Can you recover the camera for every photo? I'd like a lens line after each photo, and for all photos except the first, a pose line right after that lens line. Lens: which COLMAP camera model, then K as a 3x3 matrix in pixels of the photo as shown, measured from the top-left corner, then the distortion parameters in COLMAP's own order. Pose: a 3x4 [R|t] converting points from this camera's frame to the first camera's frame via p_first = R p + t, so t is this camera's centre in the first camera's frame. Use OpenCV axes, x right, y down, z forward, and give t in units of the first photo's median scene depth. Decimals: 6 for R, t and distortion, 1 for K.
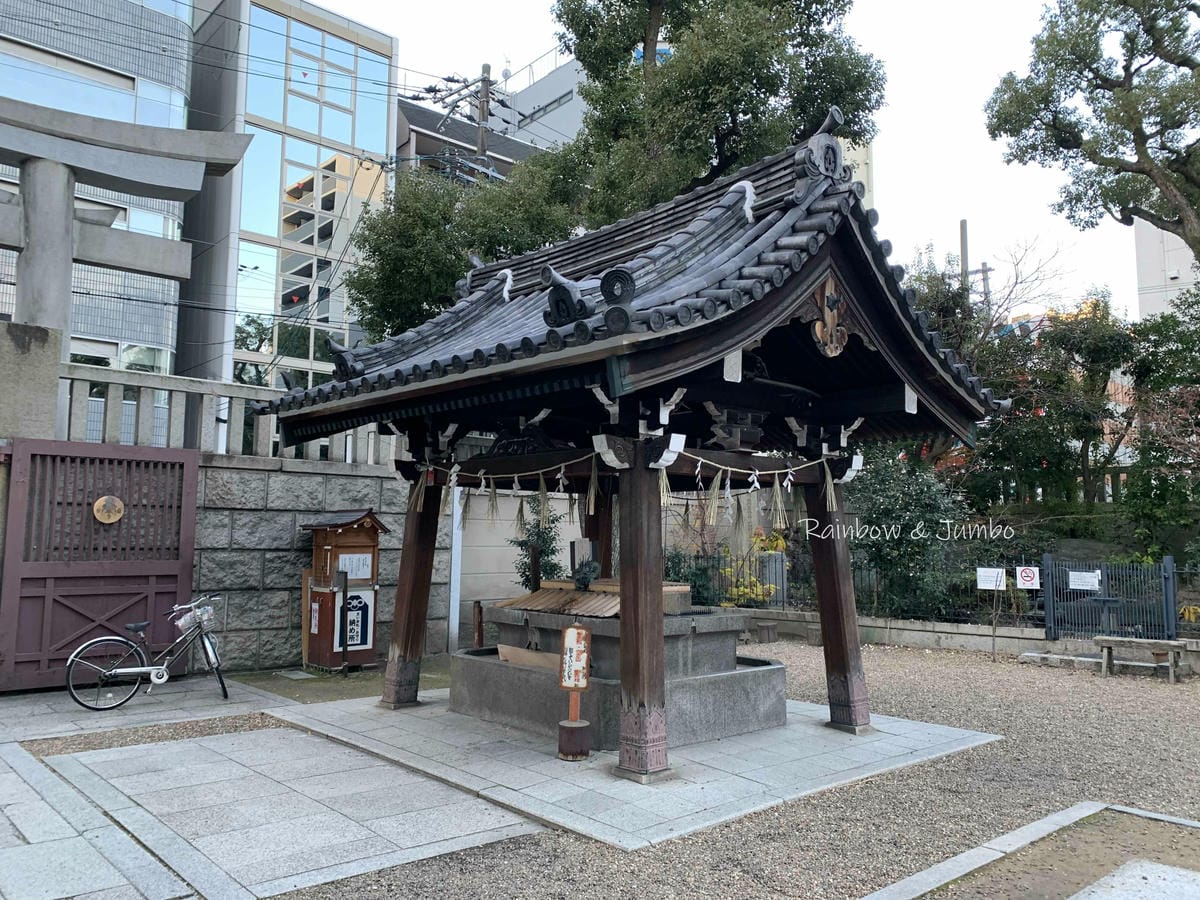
lens RADIAL K [[911.4, 0, 600.0], [0, 911.4, 450.0], [0, 0, 1]] dist [0.005552, -0.005511]
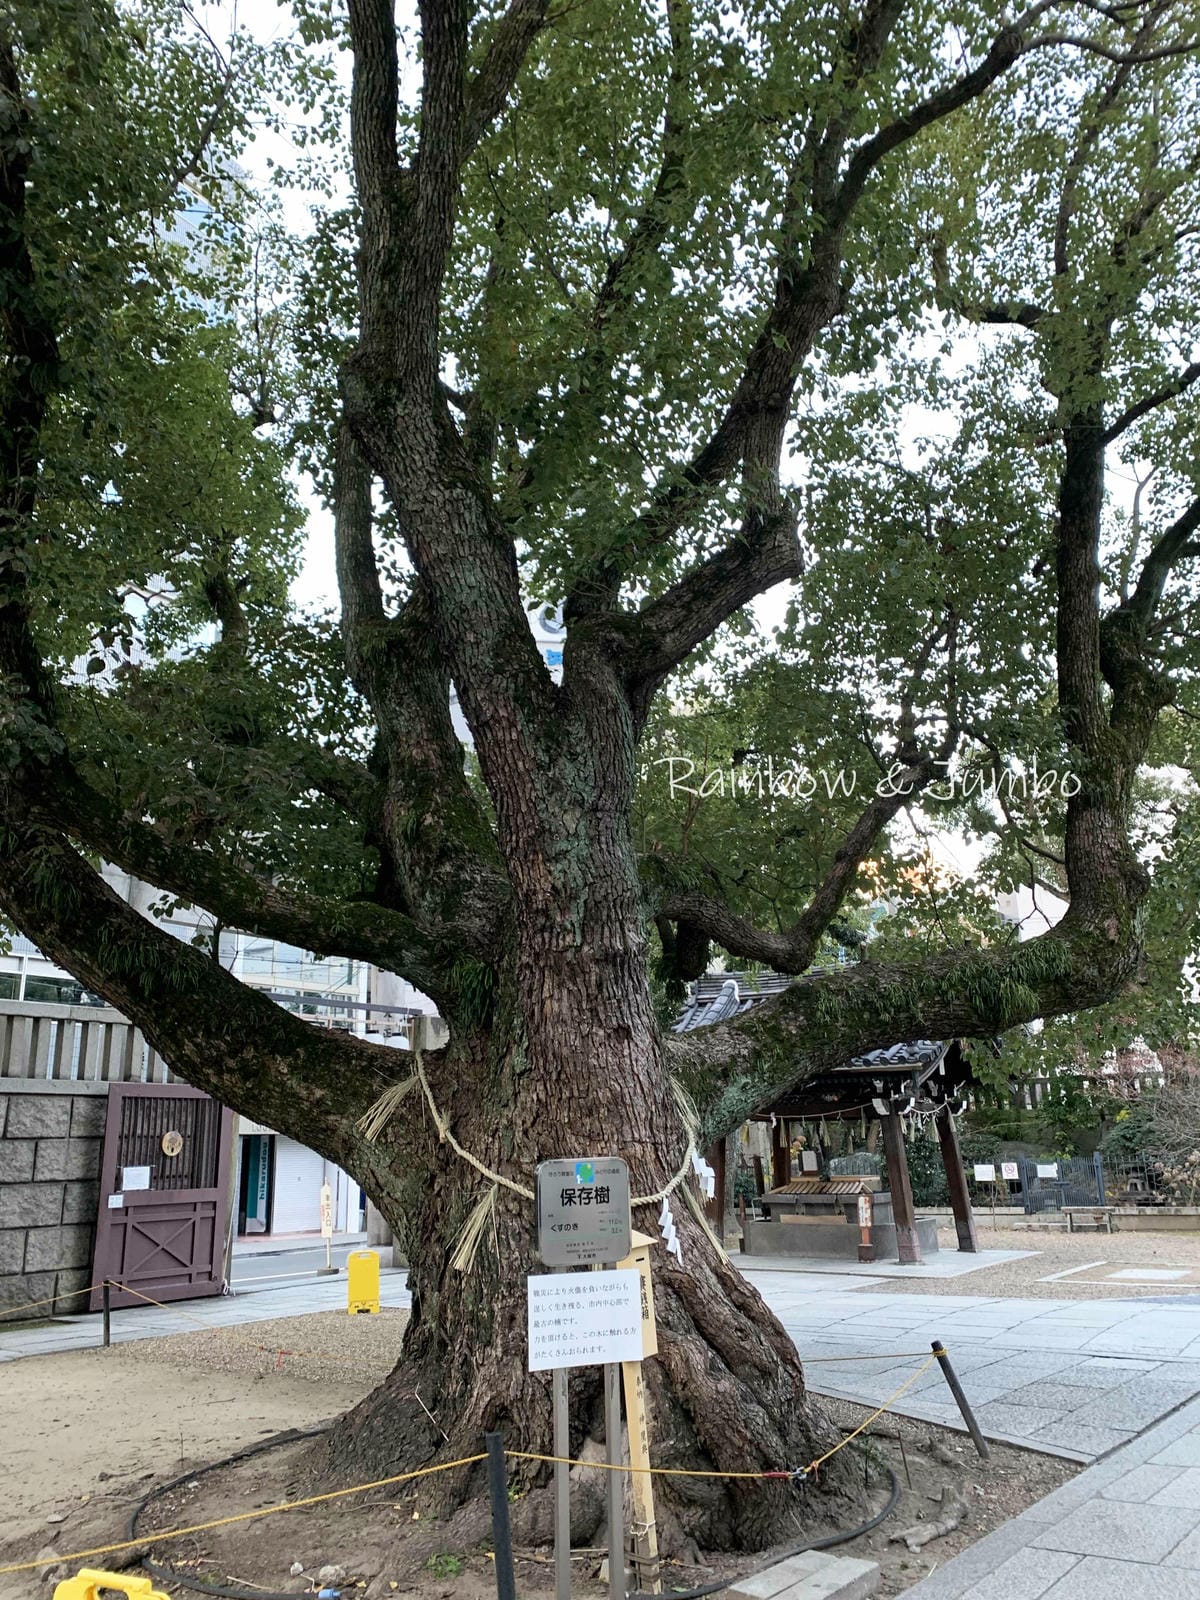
lens RADIAL K [[1215.2, 0, 600.0], [0, 1215.2, 800.0], [0, 0, 1]] dist [0.005552, -0.005511]
pose [[0.974868, 0.029374, 0.220839, -0.643674], [0.013050, 0.982039, -0.188228, -0.088331], [-0.222401, 0.186379, 0.956975, -0.859820]]
